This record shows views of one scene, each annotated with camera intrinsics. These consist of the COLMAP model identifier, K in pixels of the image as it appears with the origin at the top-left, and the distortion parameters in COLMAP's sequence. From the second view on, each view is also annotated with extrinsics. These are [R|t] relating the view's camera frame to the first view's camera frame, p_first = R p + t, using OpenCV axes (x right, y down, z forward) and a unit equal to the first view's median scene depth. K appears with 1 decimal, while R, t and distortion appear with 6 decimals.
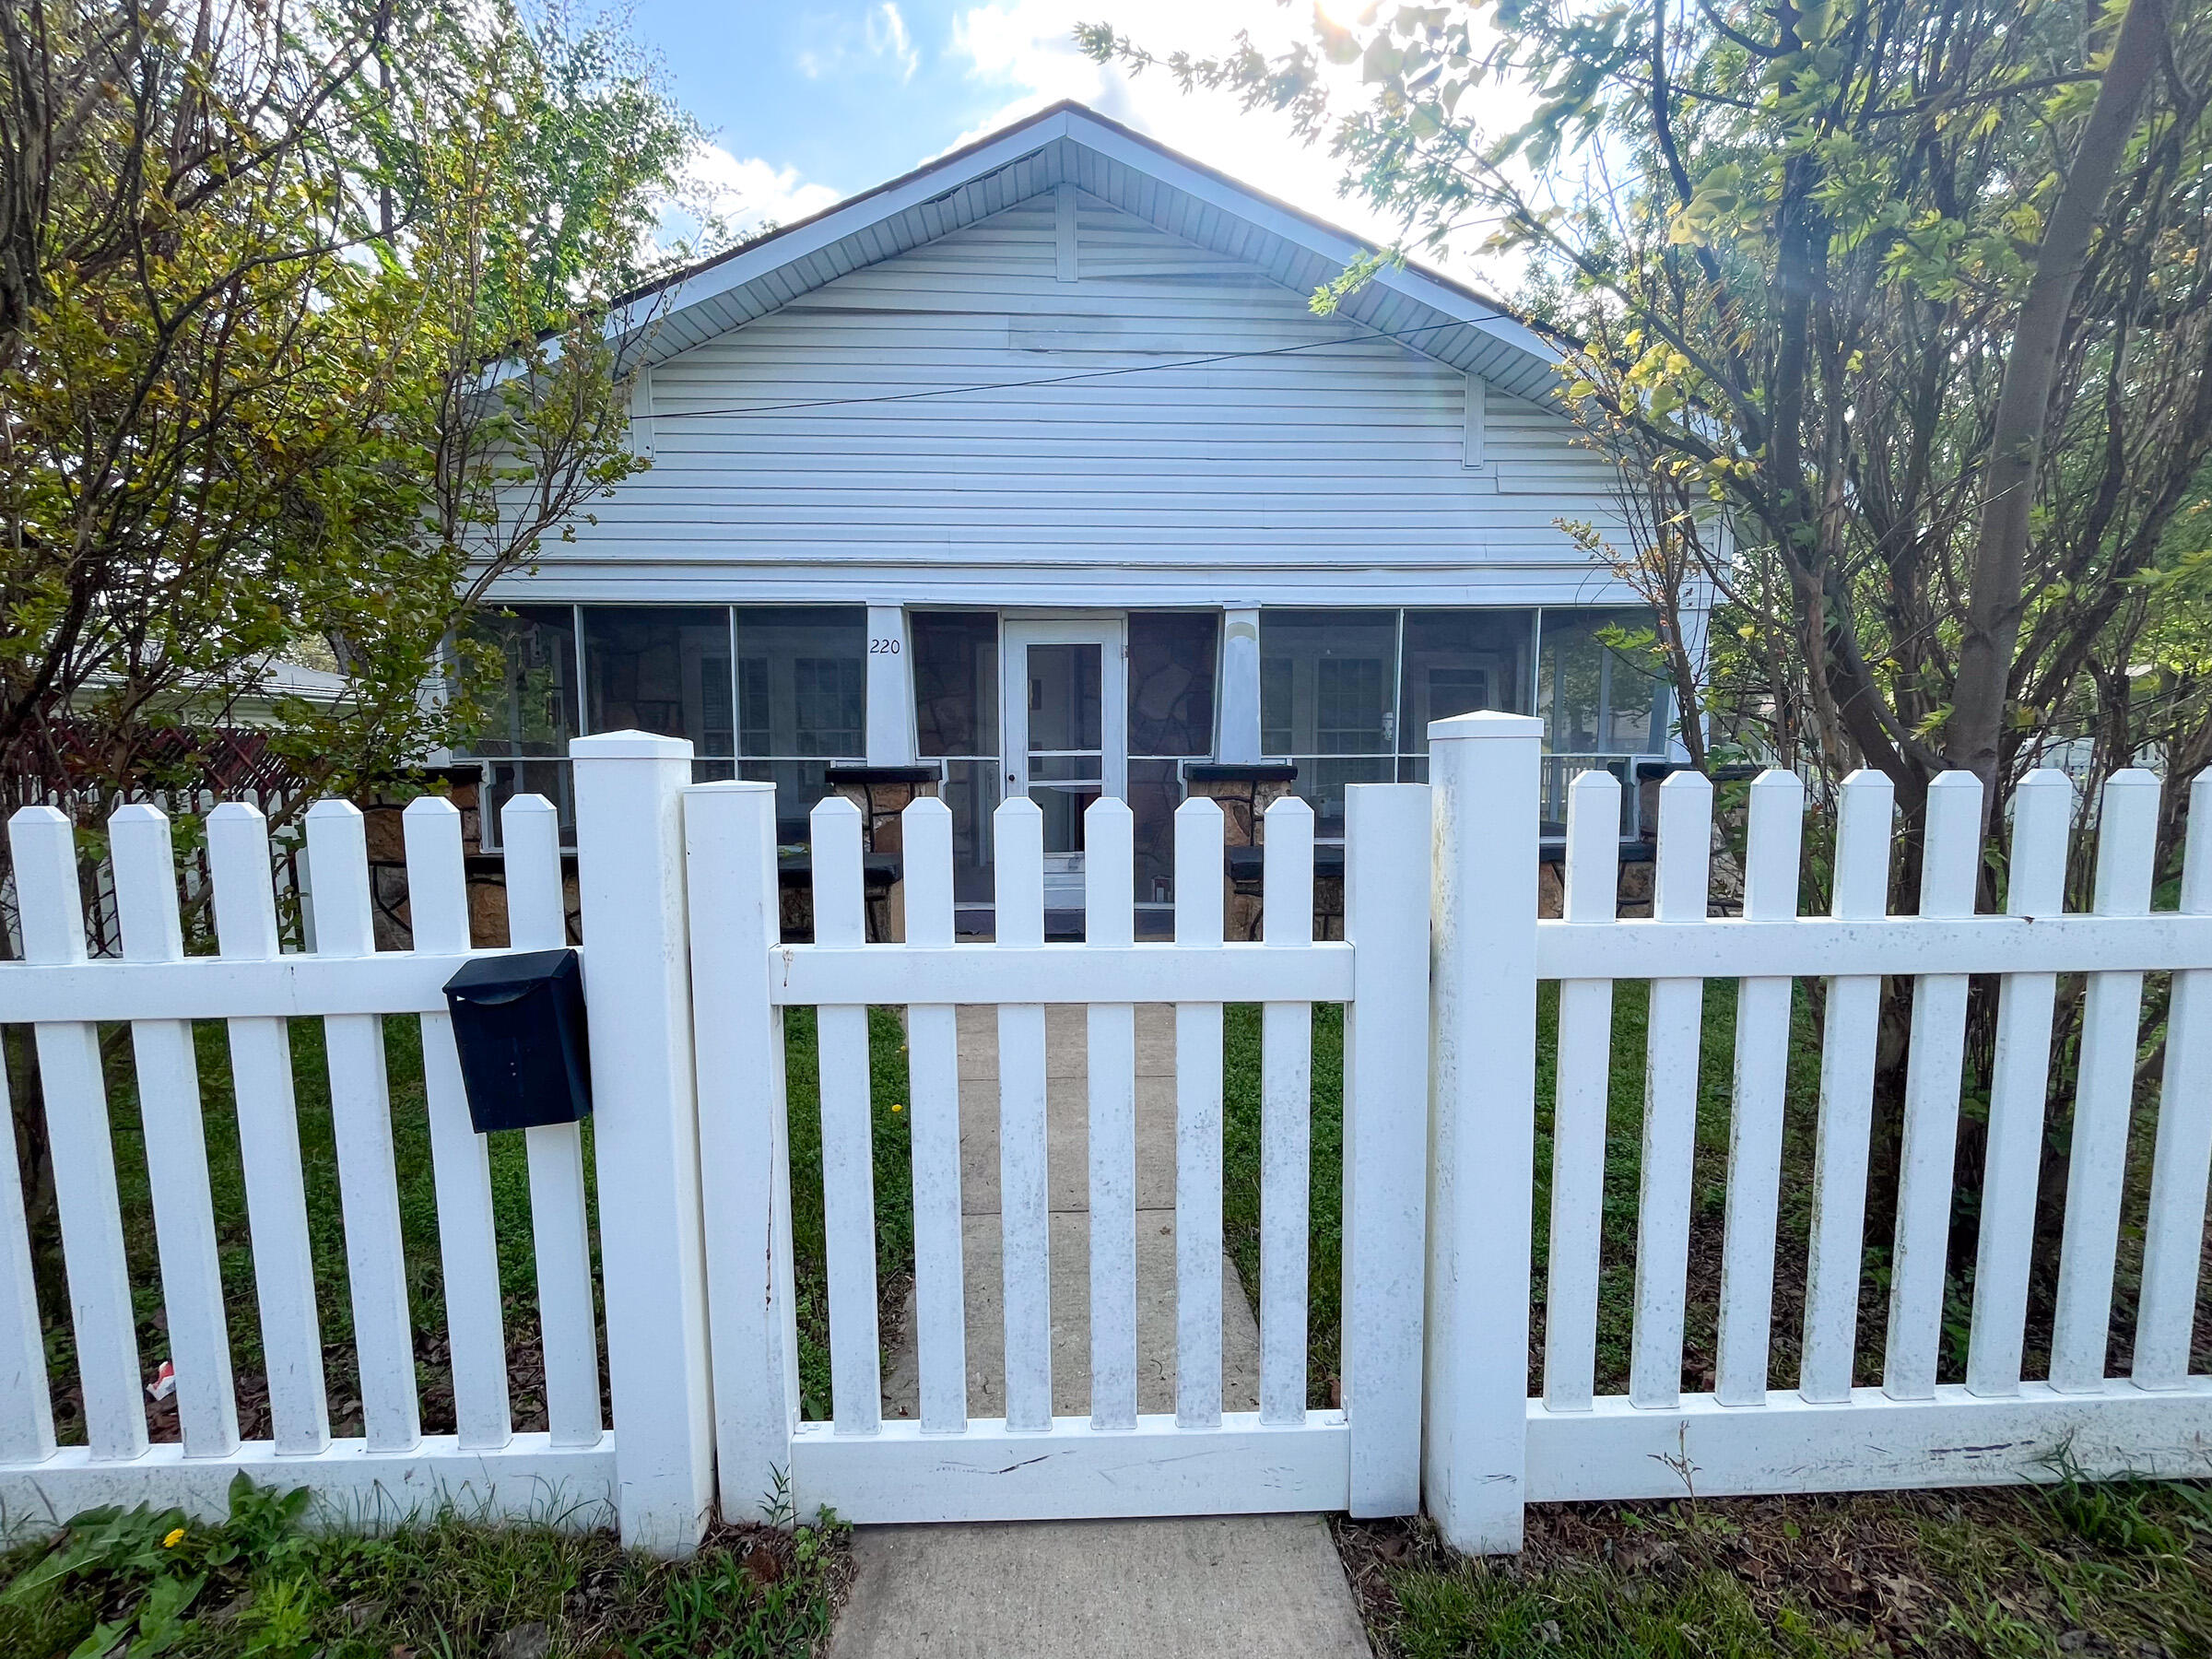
lens RADIAL K [[930.0, 0, 1118.1], [0, 930.0, 829.5], [0, 0, 1]] dist [-0.017208, 0.004376]
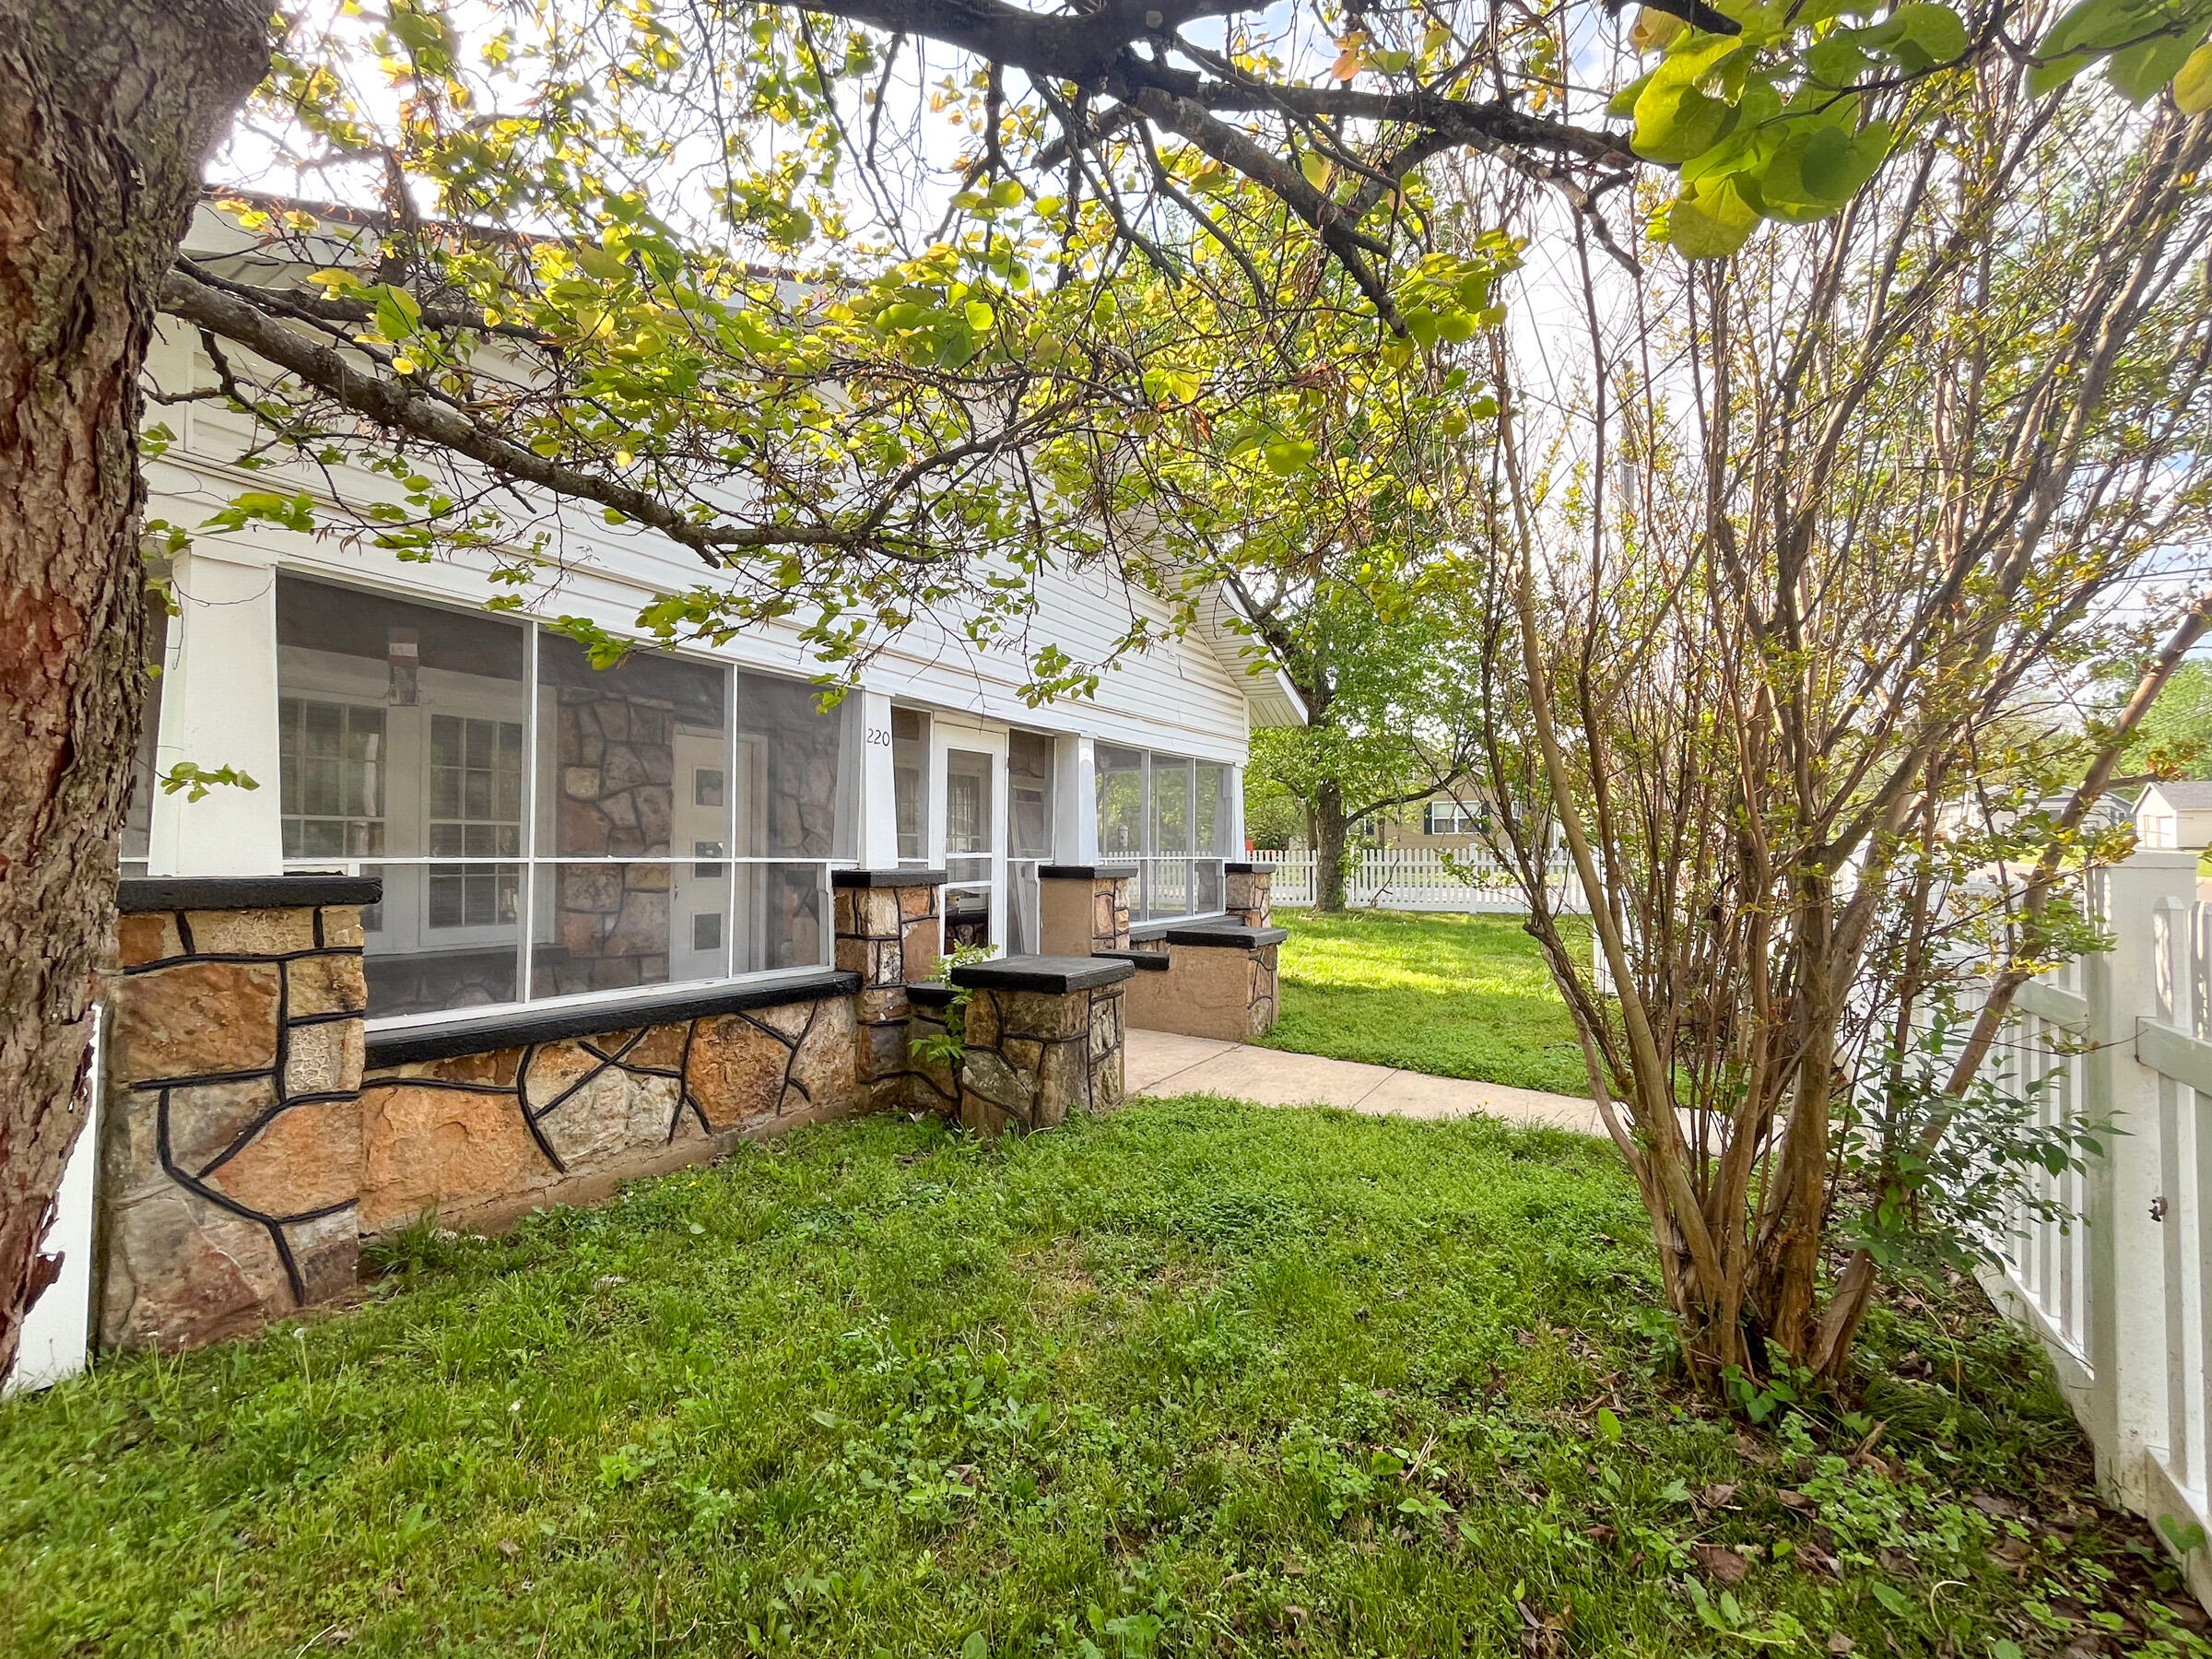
lens RADIAL K [[930.0, 0, 1129.0], [0, 930.0, 839.9], [0, 0, 1]] dist [-0.017208, 0.004376]
pose [[0.542134, 0.019069, 0.840076, -0.858486], [0.066714, 0.995610, -0.065652, -0.020740], [-0.837640, 0.091637, 0.538482, 0.309107]]
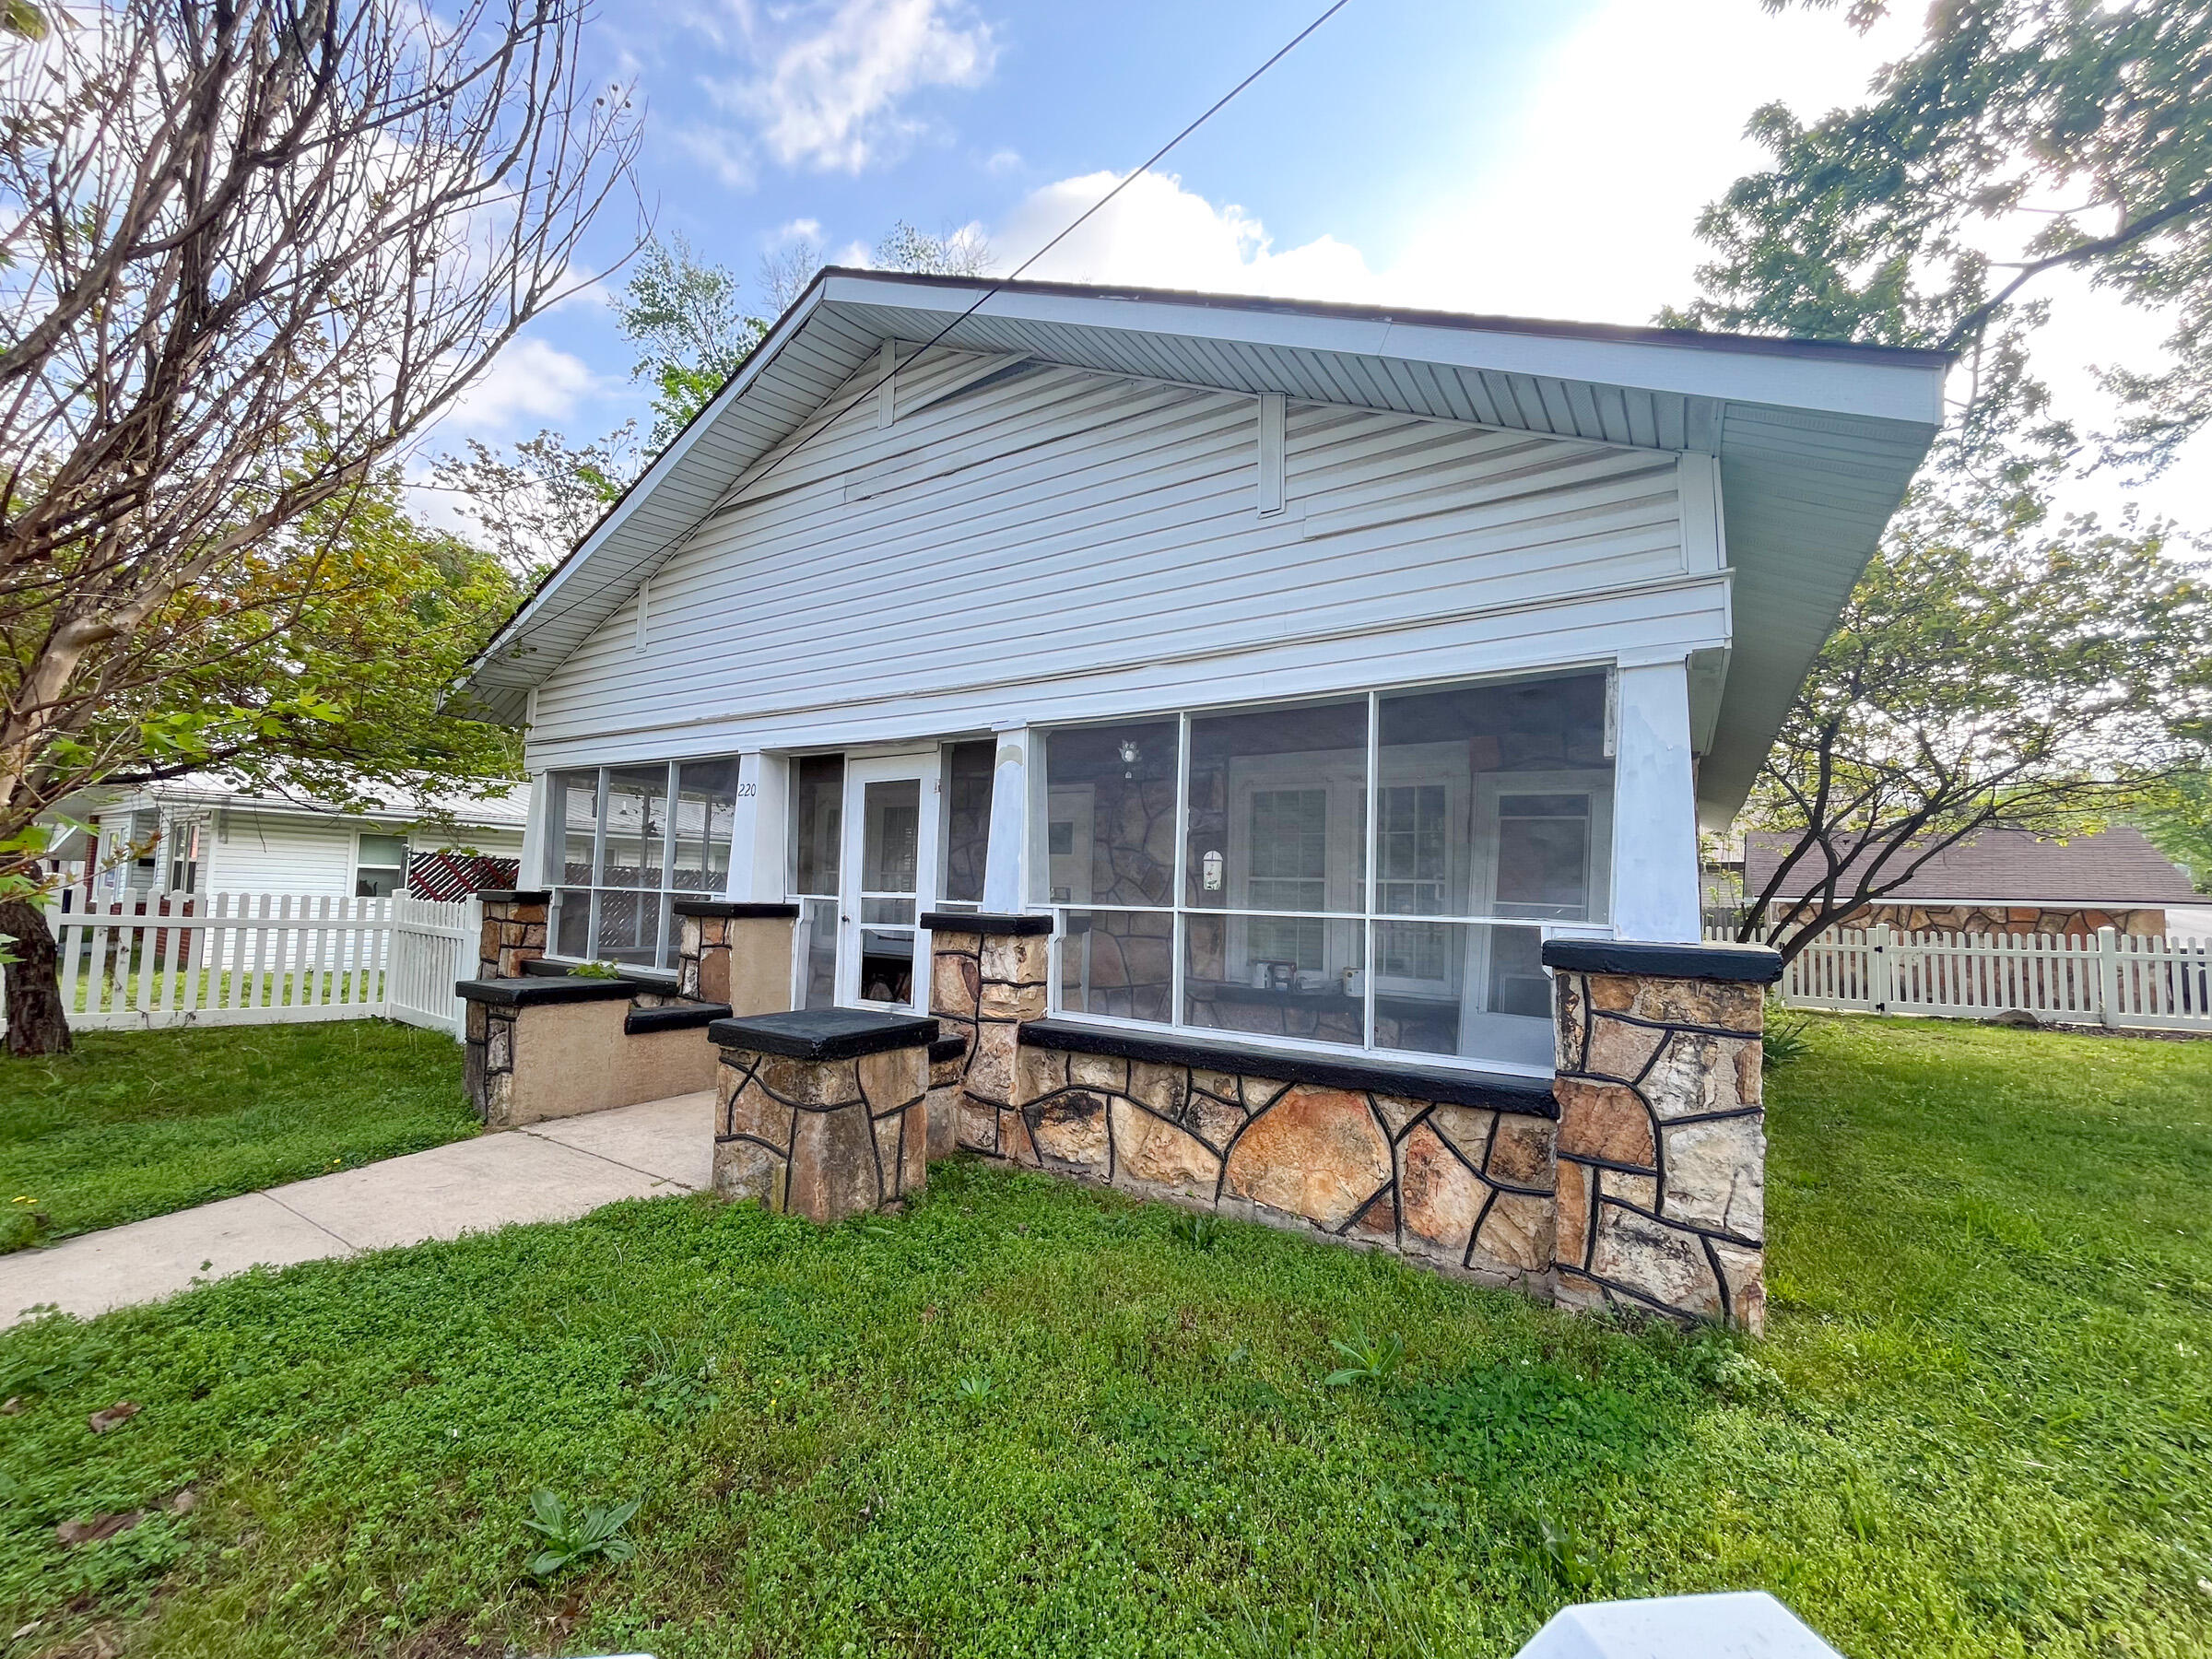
lens RADIAL K [[930.0, 0, 1119.3], [0, 930.0, 829.1], [0, 0, 1]] dist [-0.017208, 0.004376]
pose [[0.808174, -0.015468, -0.588741, 0.709153], [-0.082150, 0.986922, -0.138697, -0.038475], [0.583187, 0.160457, 0.796334, 0.395538]]
